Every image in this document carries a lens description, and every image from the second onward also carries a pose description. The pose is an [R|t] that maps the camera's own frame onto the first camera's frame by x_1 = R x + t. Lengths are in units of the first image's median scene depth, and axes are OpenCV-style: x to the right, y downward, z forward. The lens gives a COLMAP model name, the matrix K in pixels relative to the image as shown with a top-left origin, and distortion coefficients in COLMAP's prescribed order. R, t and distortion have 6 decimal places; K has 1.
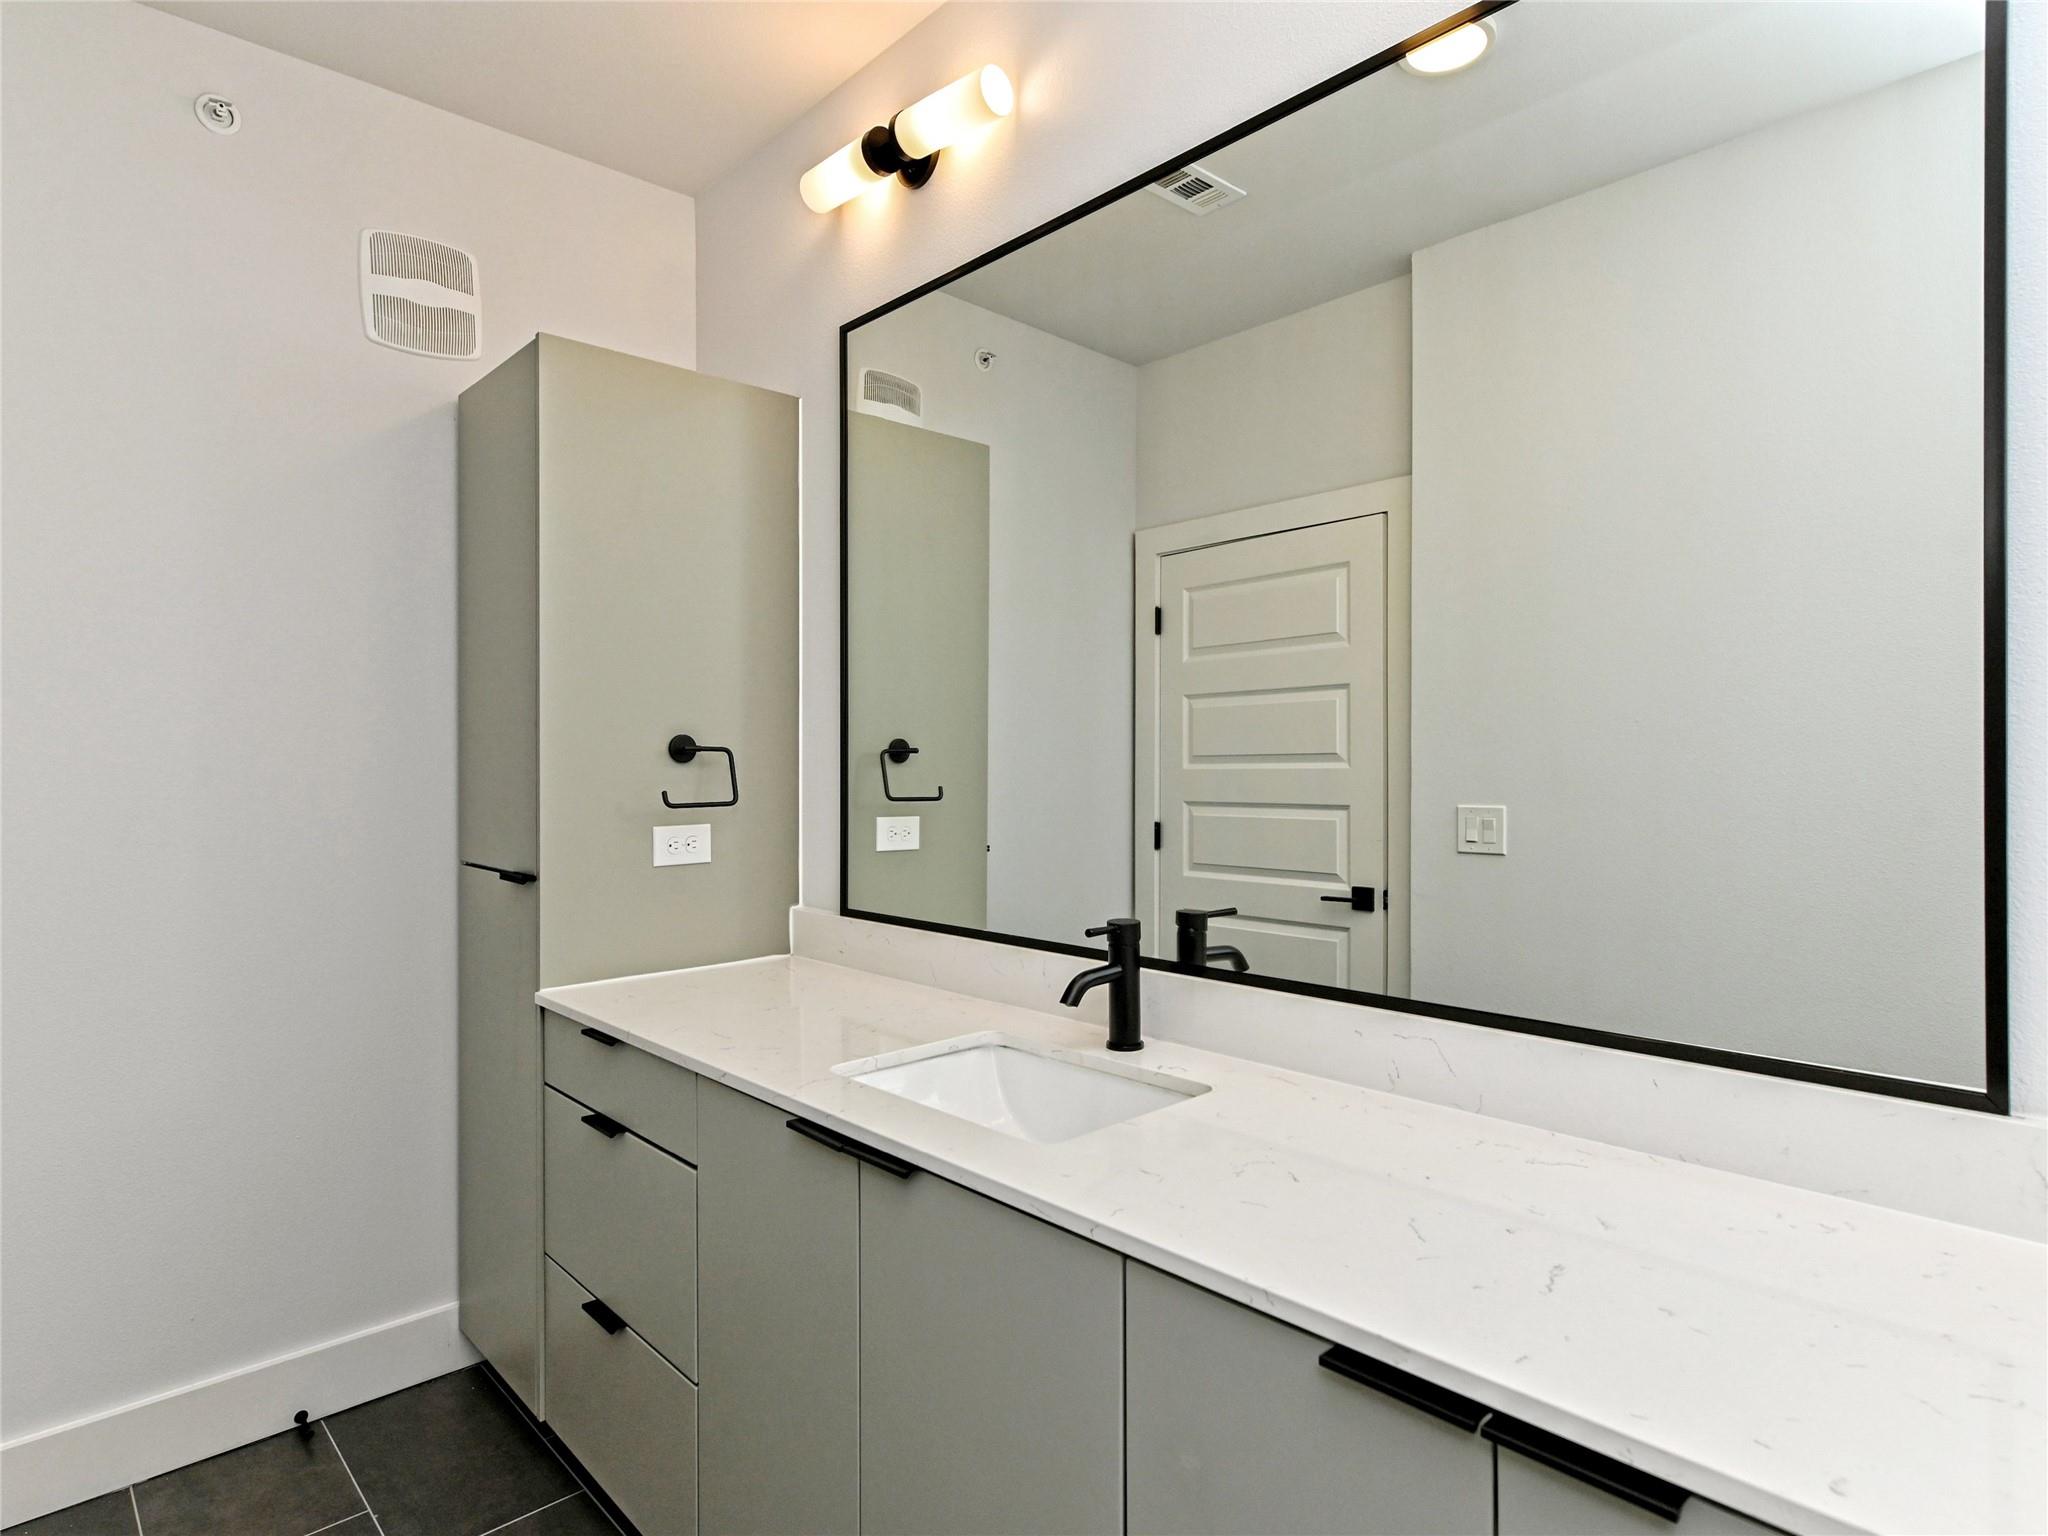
lens RADIAL K [[1134.1, 0, 1024.0], [0, 1134.1, 768.0], [0, 0, 1]] dist [0.000683, 0.000079]
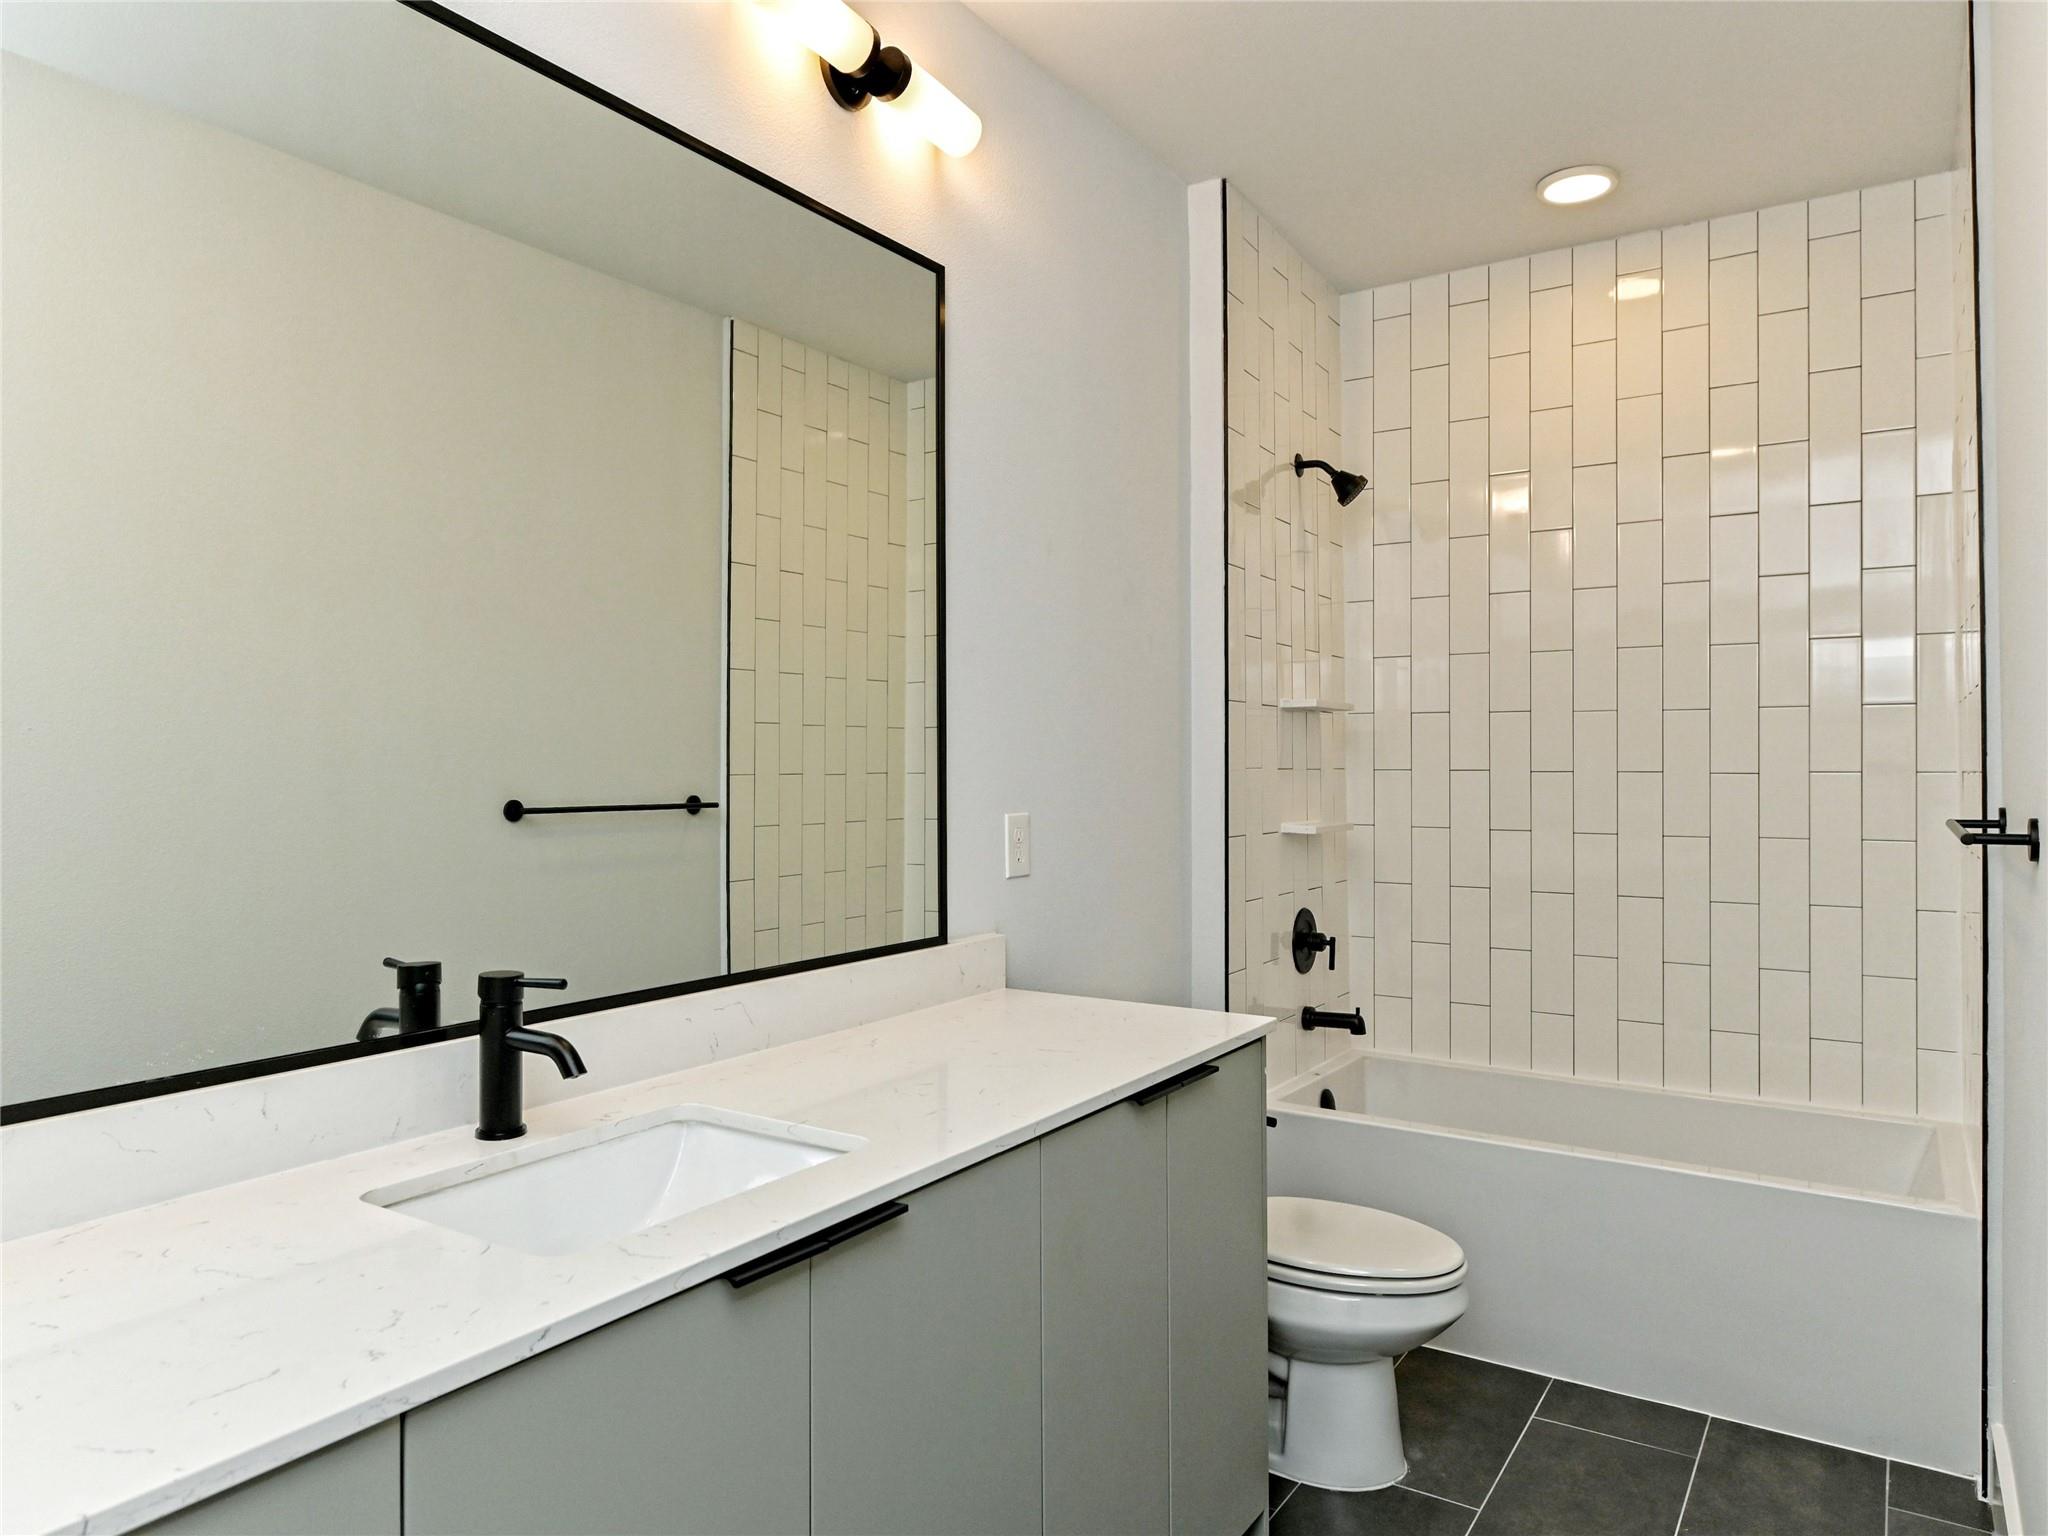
lens RADIAL K [[1330.8, 0, 1024.0], [0, 1330.8, 768.0], [0, 0, 1]] dist [-0.000144, 0.000157]
pose [[-0.242762, -0.014783, 0.969973, -1.144563], [0.001958, 0.999874, 0.015728, -0.037934], [-0.970084, 0.005718, -0.242703, 1.080595]]
